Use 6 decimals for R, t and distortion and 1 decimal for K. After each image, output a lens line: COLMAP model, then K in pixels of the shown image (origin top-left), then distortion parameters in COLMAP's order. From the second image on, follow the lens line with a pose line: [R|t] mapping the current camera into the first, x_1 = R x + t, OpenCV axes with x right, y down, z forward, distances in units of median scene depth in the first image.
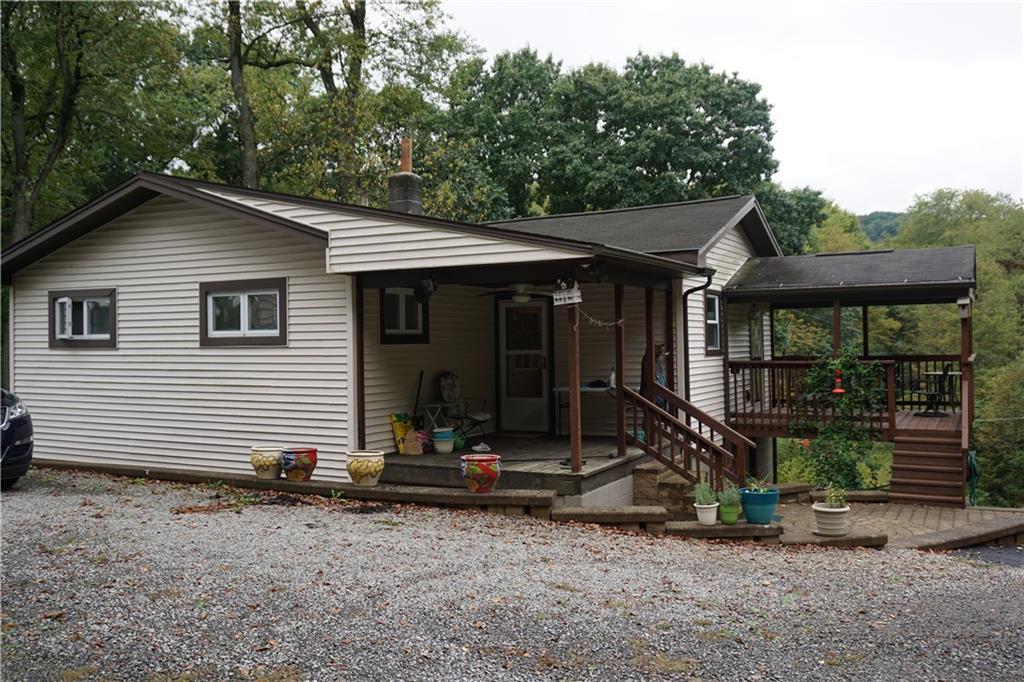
lens RADIAL K [[910.8, 0, 511.4], [0, 910.8, 340.3], [0, 0, 1]] dist [0.013178, 0.003371]
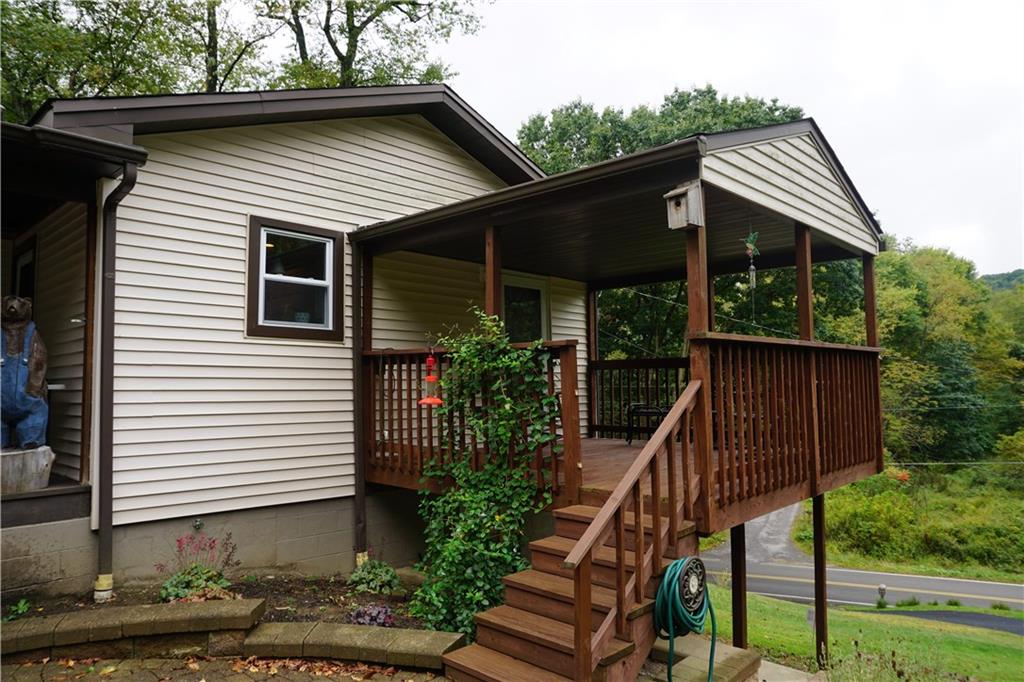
lens RADIAL K [[692.1, 0, 512.7], [0, 692.1, 340.7], [0, 0, 1]] dist [-0.010613, 0.000151]
pose [[0.965526, -0.010747, -0.260086, 0.161948], [-0.004990, 0.998200, -0.059772, 0.015002], [0.260260, 0.059009, 0.963734, 0.216675]]
